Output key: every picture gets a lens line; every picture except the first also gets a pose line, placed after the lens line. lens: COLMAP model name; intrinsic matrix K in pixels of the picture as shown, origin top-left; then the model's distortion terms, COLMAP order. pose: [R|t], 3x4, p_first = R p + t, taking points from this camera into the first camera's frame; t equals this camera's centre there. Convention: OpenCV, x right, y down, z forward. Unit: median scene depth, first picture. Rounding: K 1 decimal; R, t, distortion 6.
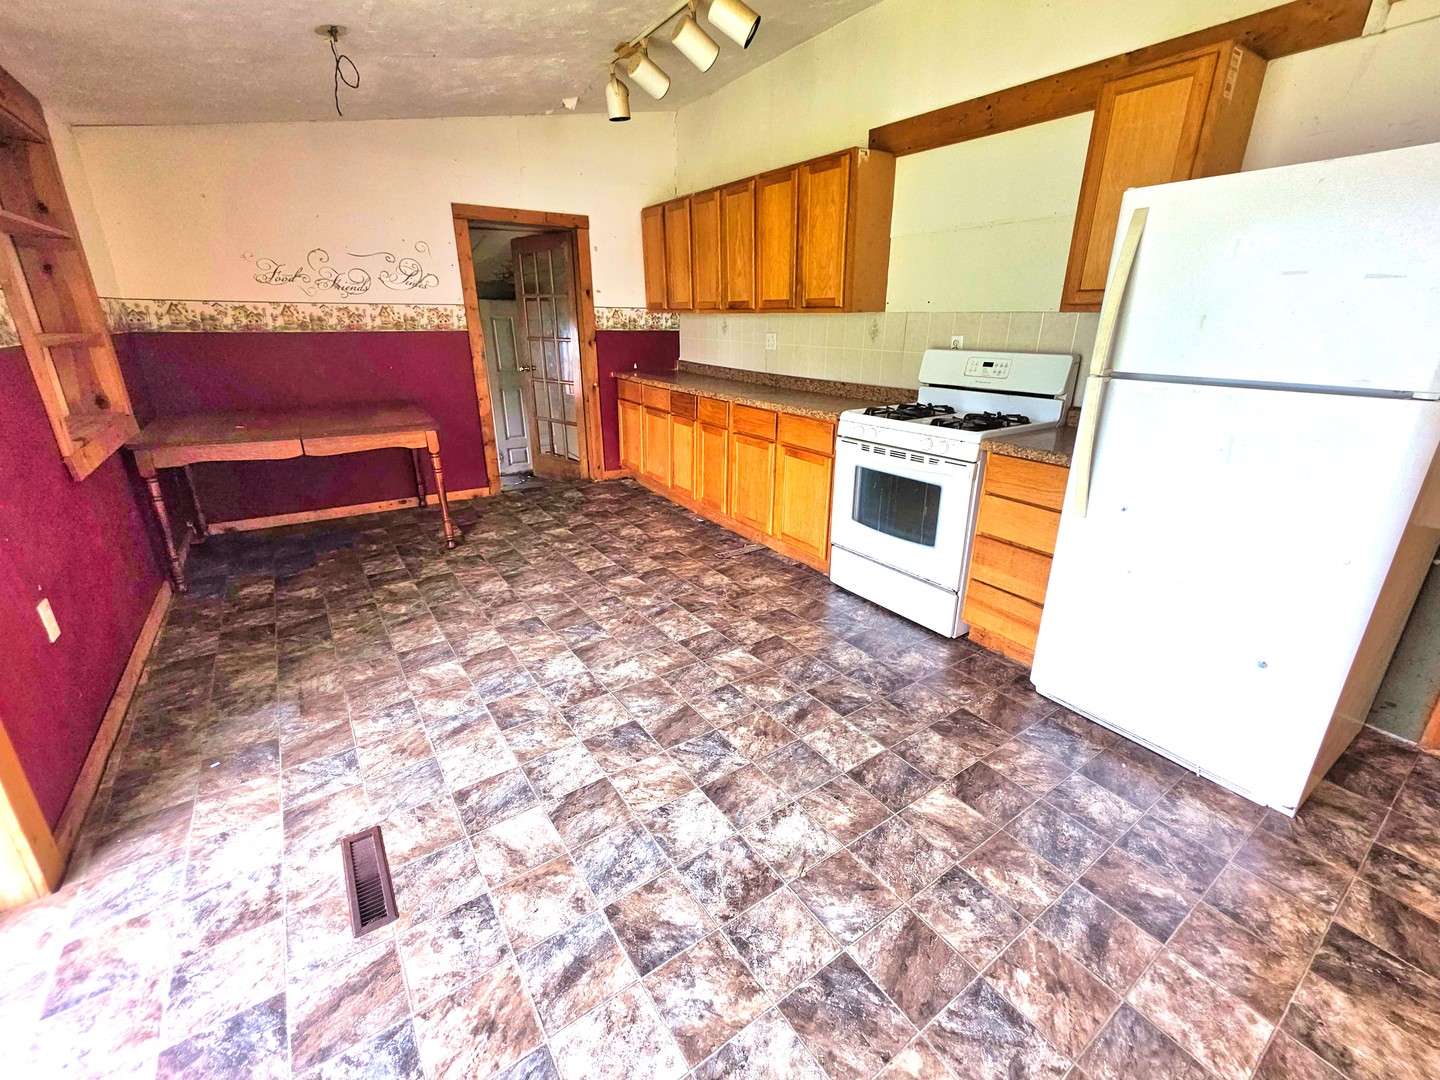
lens RADIAL K [[615.2, 0, 732.5], [0, 615.2, 543.0], [0, 0, 1]] dist [0.000118, -0.000409]
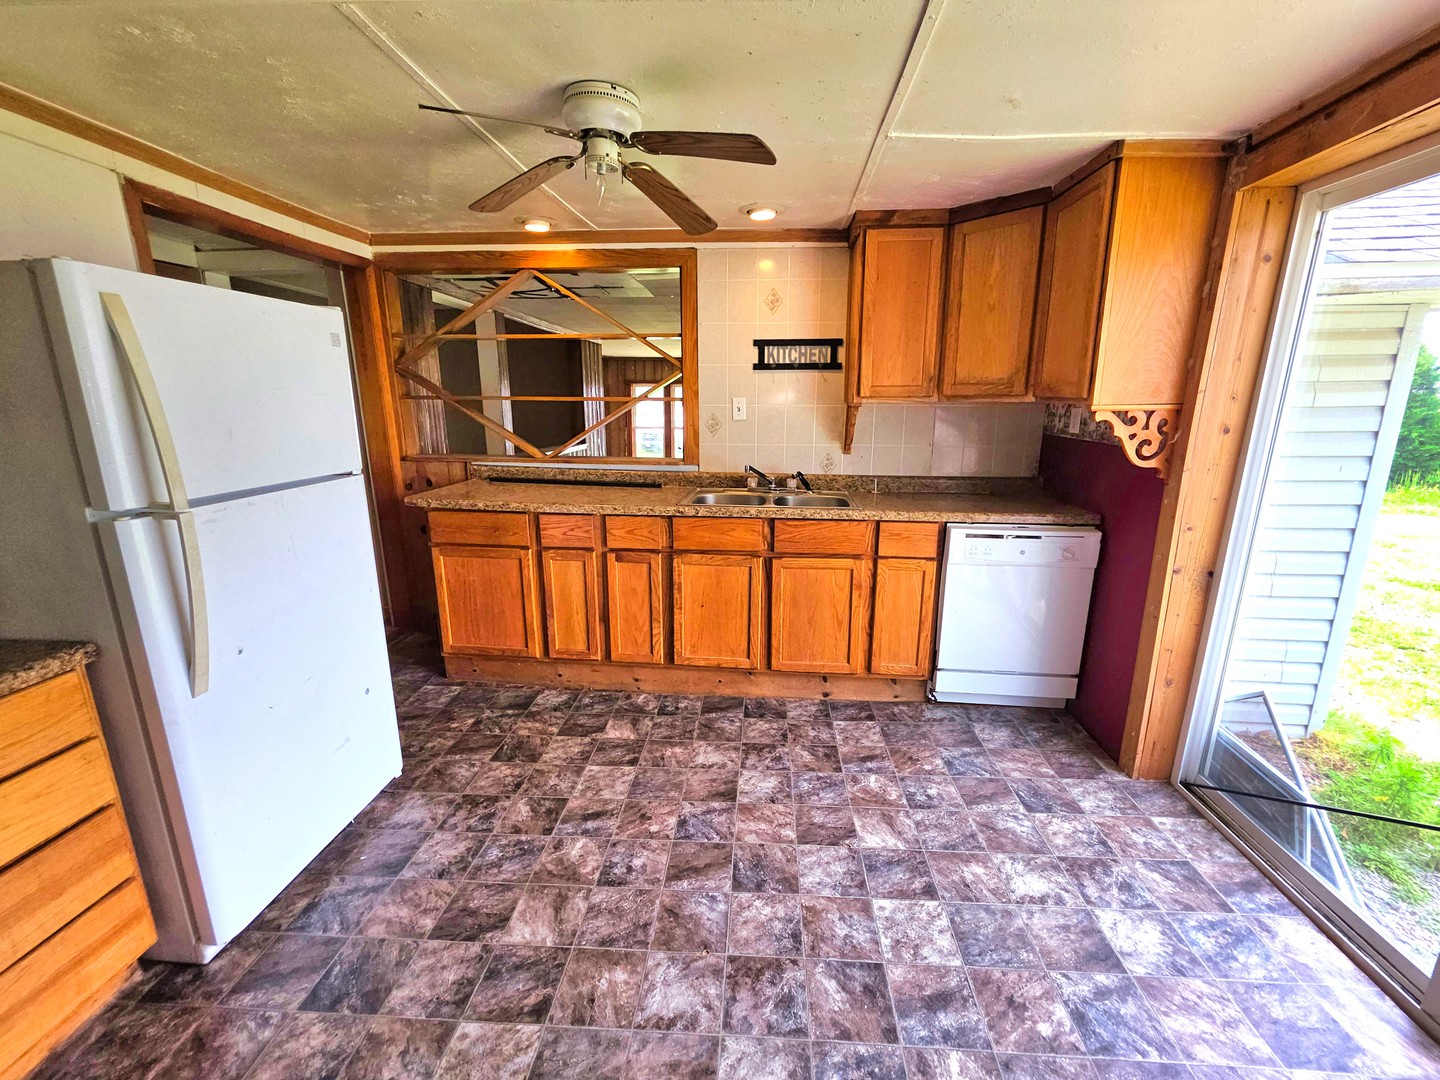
lens RADIAL K [[599.0, 0, 730.8], [0, 599.0, 539.4], [0, 0, 1]] dist [0.002183, -0.001025]
pose [[-0.779502, -0.151896, 0.607704, -0.267457], [0.209008, 0.851485, 0.480924, -0.331444], [-0.590502, 0.501896, -0.631987, 0.797815]]
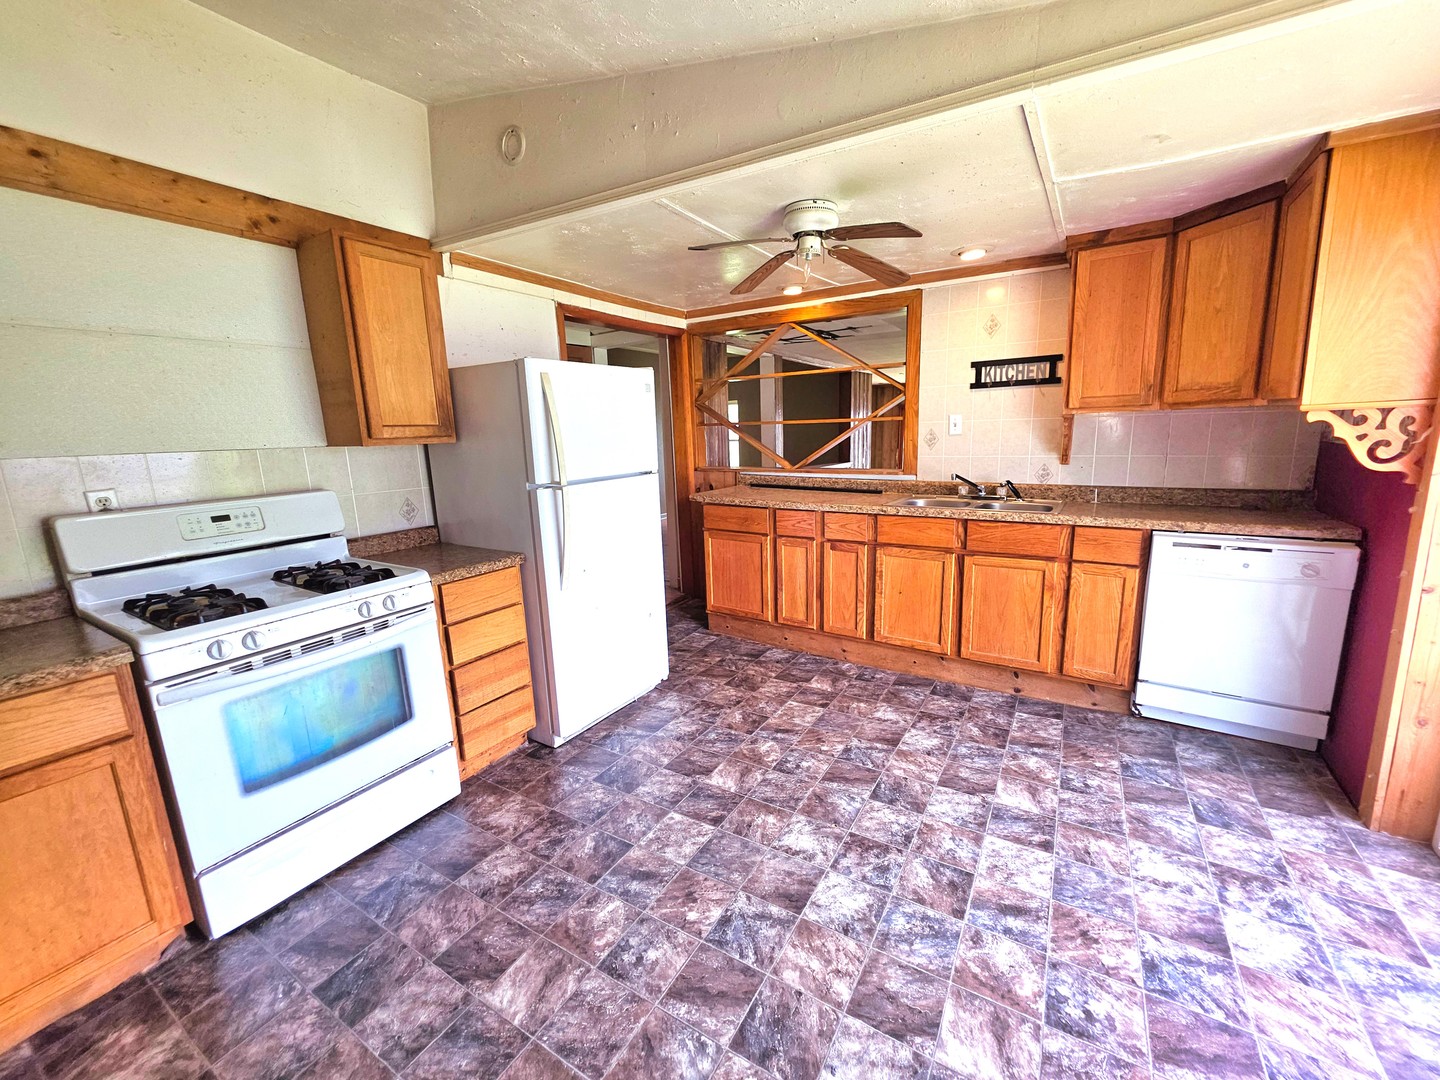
lens RADIAL K [[577.0, 0, 728.4], [0, 577.0, 538.3], [0, 0, 1]] dist [0.000649, -0.000217]
pose [[-0.398251, -0.165378, 0.902245, -0.537776], [0.343629, 0.885087, 0.313911, -0.327568], [-0.850479, 0.435053, -0.295658, 0.824275]]
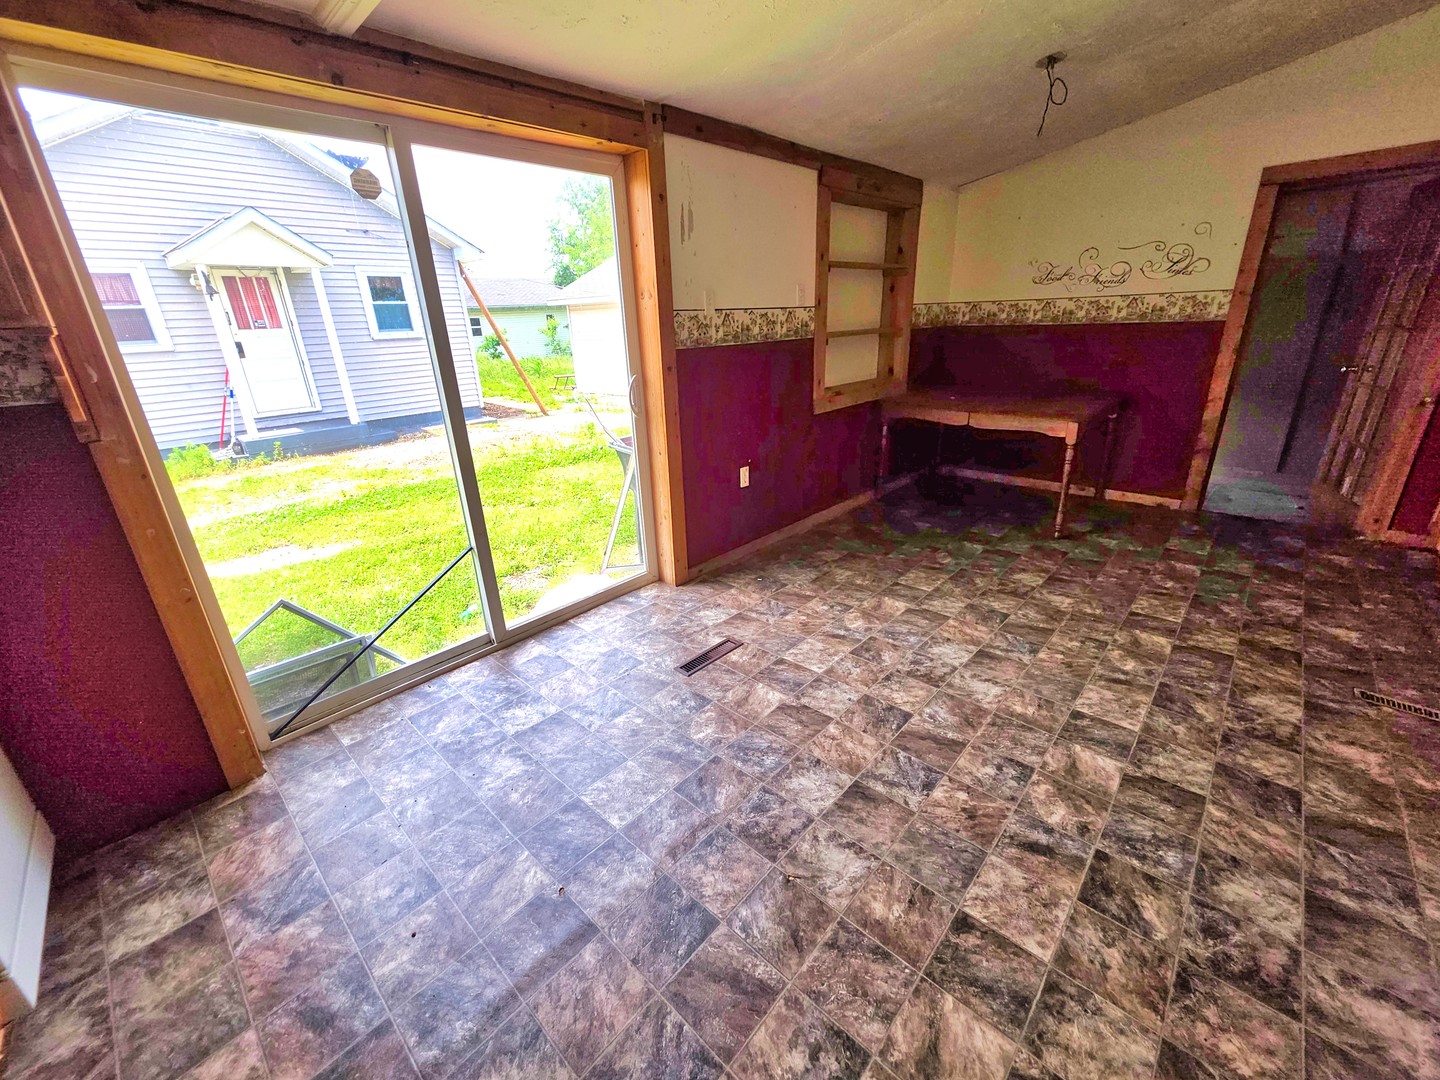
lens RADIAL K [[581.1, 0, 720.1], [0, 581.1, 540.6], [0, 0, 1]] dist [0.002609, -0.000076]
pose [[0.197494, 0.337213, -0.920480, 0.499373], [-0.299862, 0.914748, 0.270776, -0.125578], [0.933316, 0.222540, 0.281774, 0.312605]]
